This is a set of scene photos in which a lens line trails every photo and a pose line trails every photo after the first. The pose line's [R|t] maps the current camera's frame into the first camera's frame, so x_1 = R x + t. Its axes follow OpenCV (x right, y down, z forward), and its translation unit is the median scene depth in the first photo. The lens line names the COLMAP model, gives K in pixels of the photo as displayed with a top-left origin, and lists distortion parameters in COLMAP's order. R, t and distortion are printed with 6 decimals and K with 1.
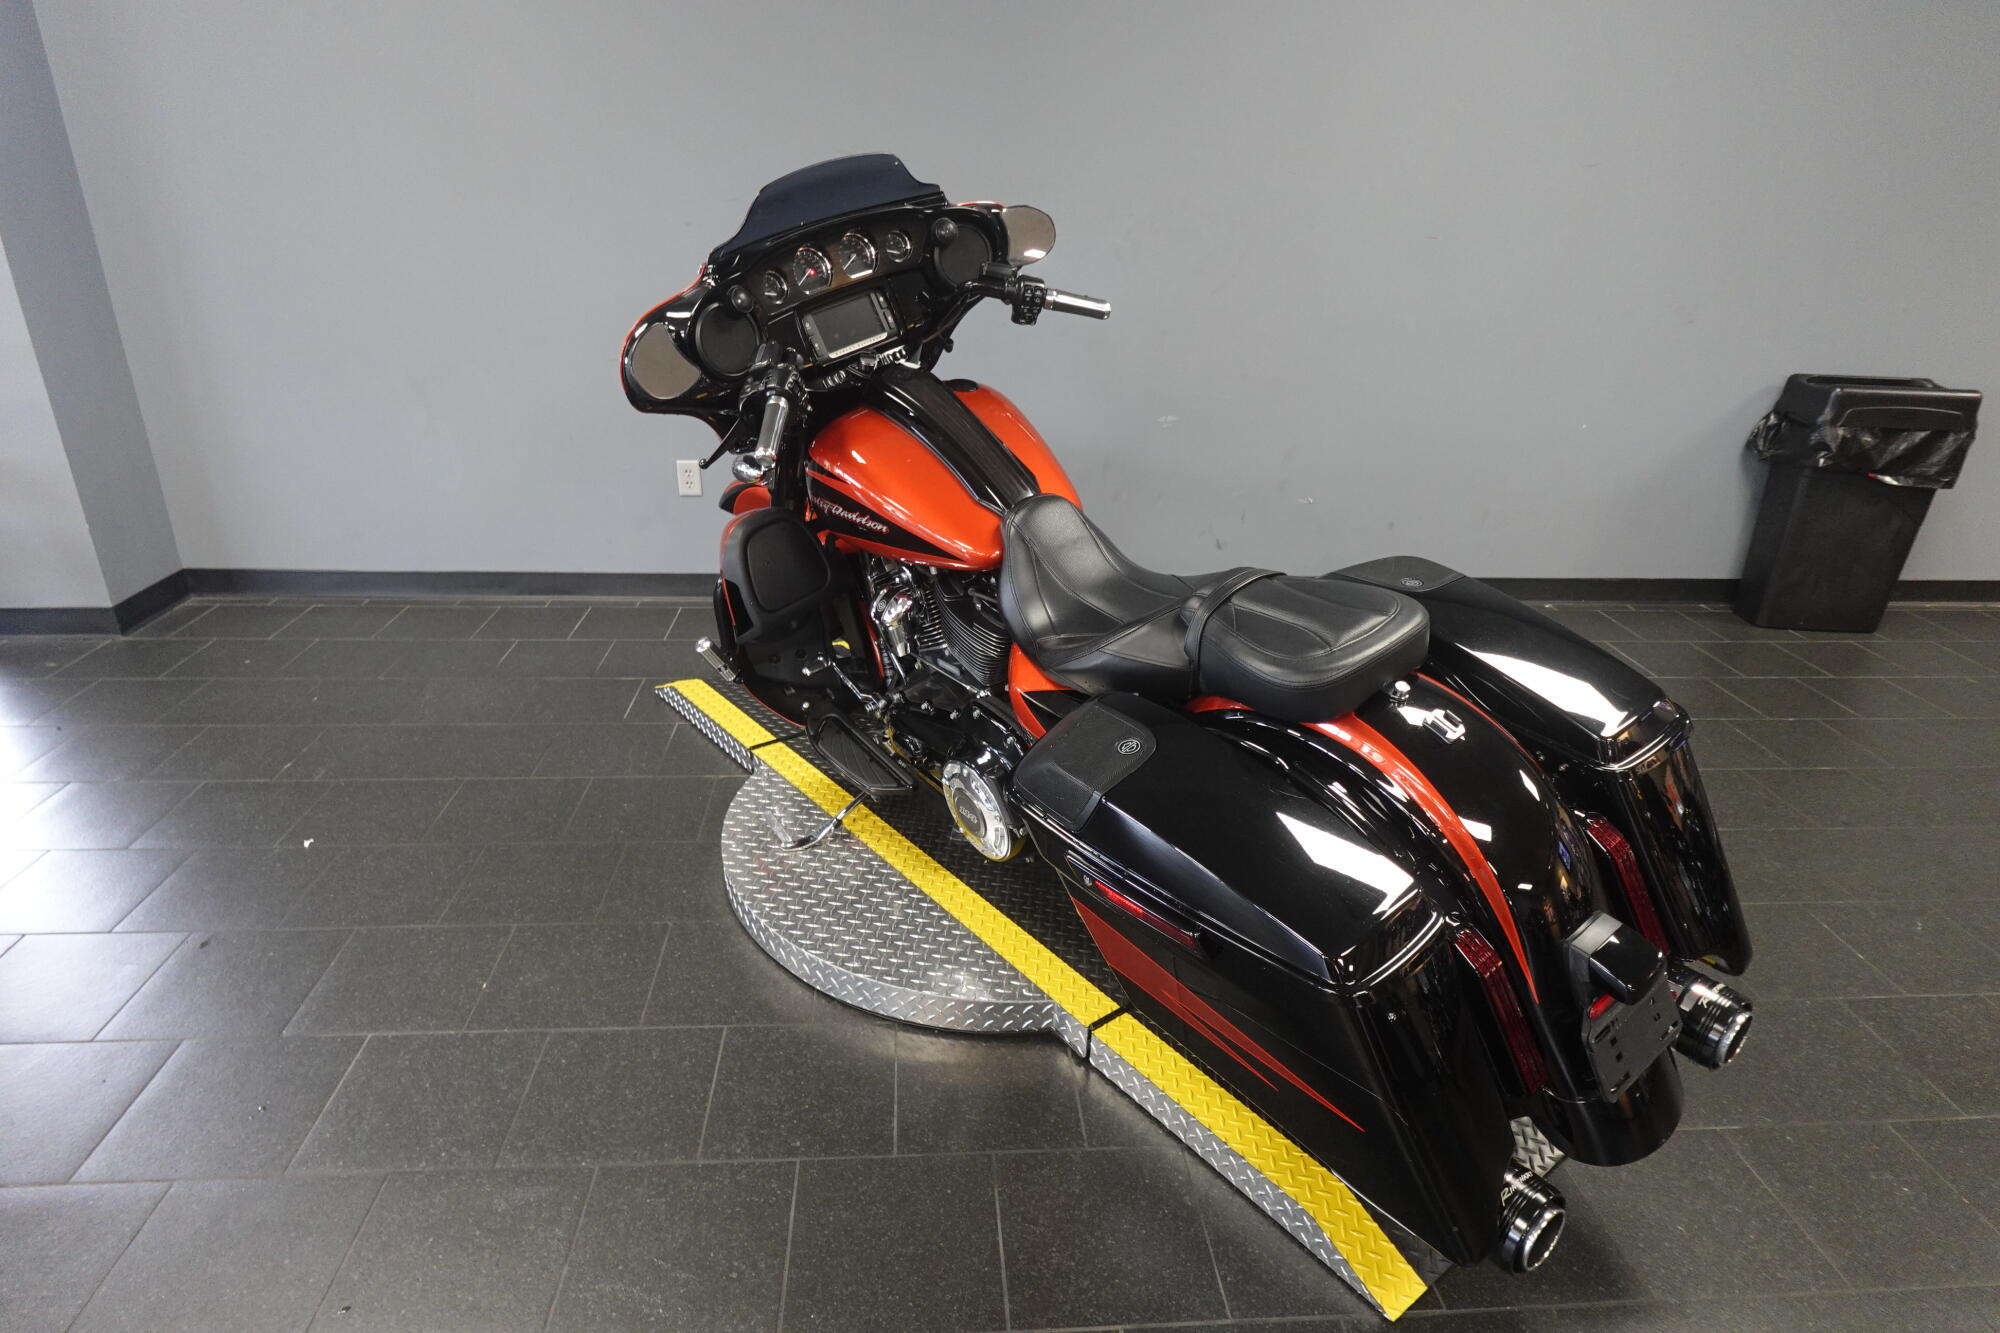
lens RADIAL K [[1137.8, 0, 1002.0], [0, 1137.8, 659.6], [0, 0, 1]] dist [0.006028, -0.003424]
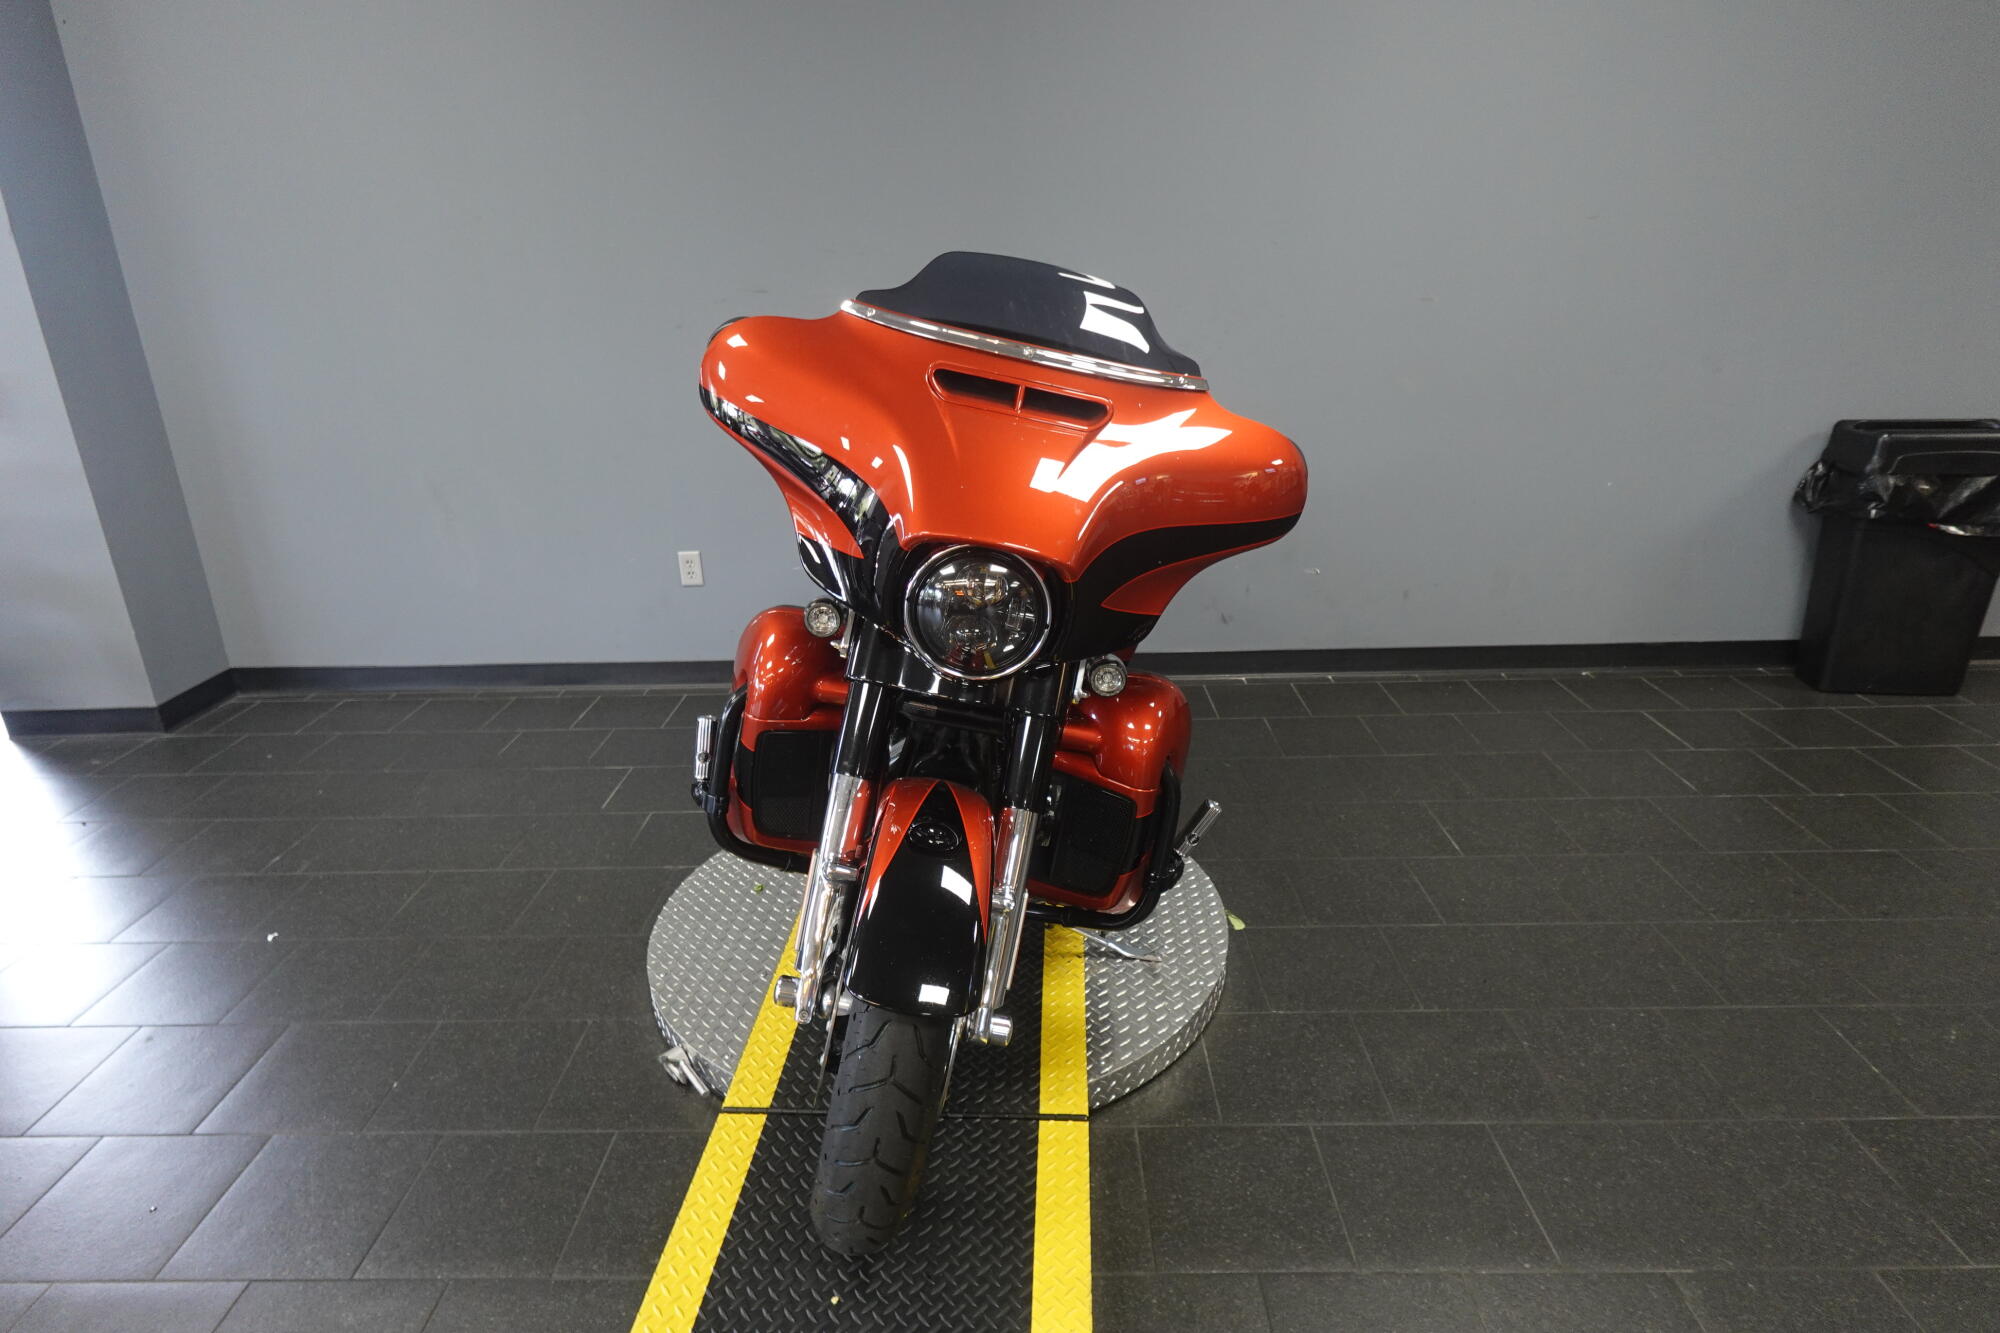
lens RADIAL K [[1137.8, 0, 1003.1], [0, 1137.8, 658.7], [0, 0, 1]] dist [0.006028, -0.003424]
pose [[0.994671, -0.023366, -0.100417, 0.131700], [0.017160, 0.997914, -0.062233, -0.012414], [0.101662, 0.060179, 0.992997, 0.021183]]
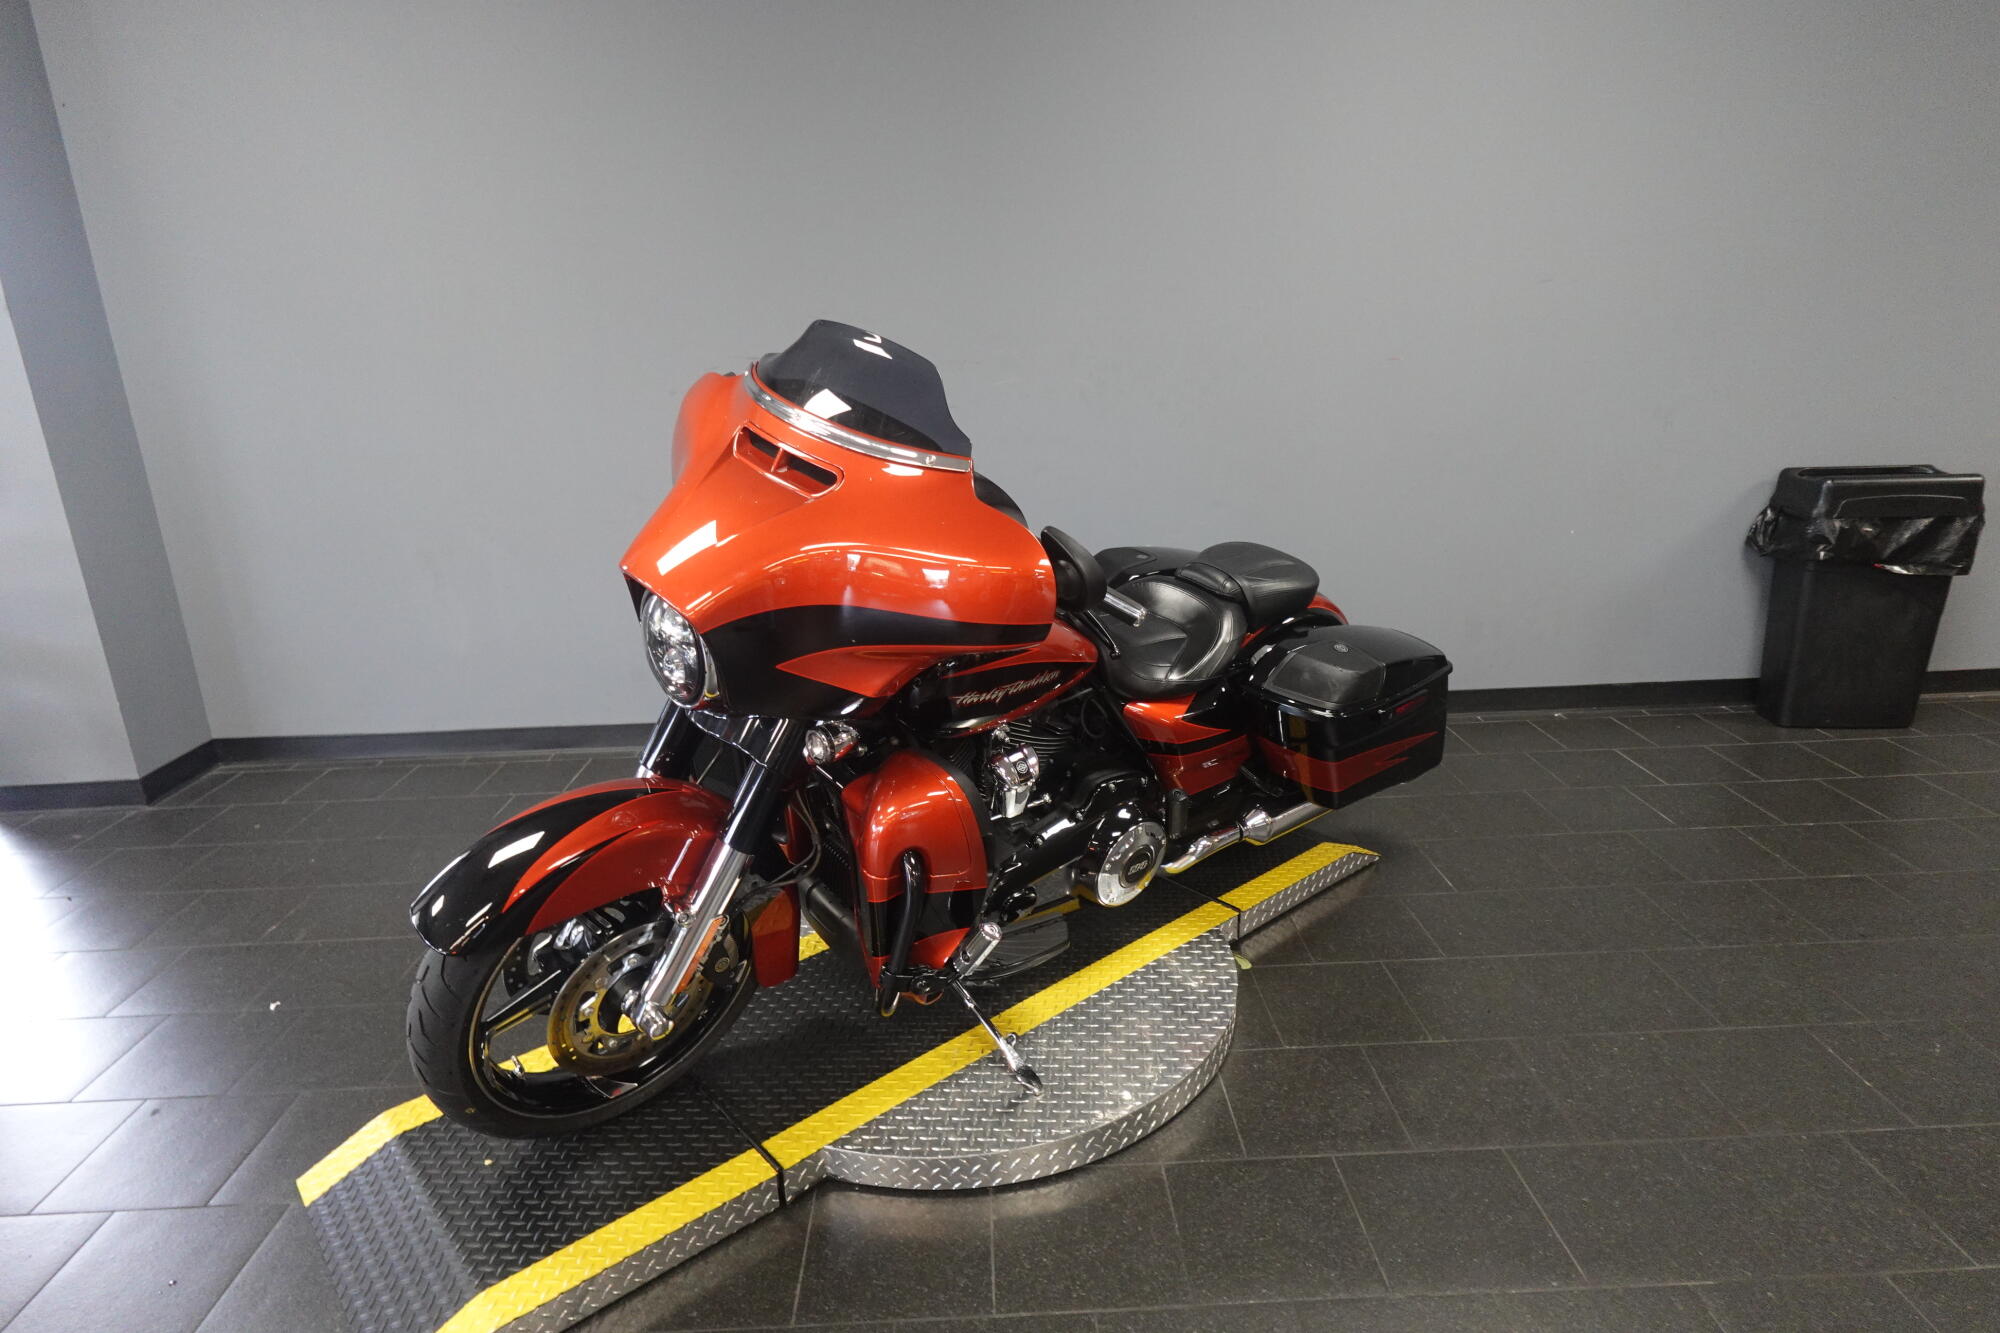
lens RADIAL K [[1137.8, 0, 1002.7], [0, 1137.8, 658.9], [0, 0, 1]] dist [0.006028, -0.003424]
pose [[0.996729, -0.048663, -0.064523, 0.100361], [0.040974, 0.992455, -0.115558, -0.002215], [0.069660, 0.112536, 0.991203, -0.001235]]
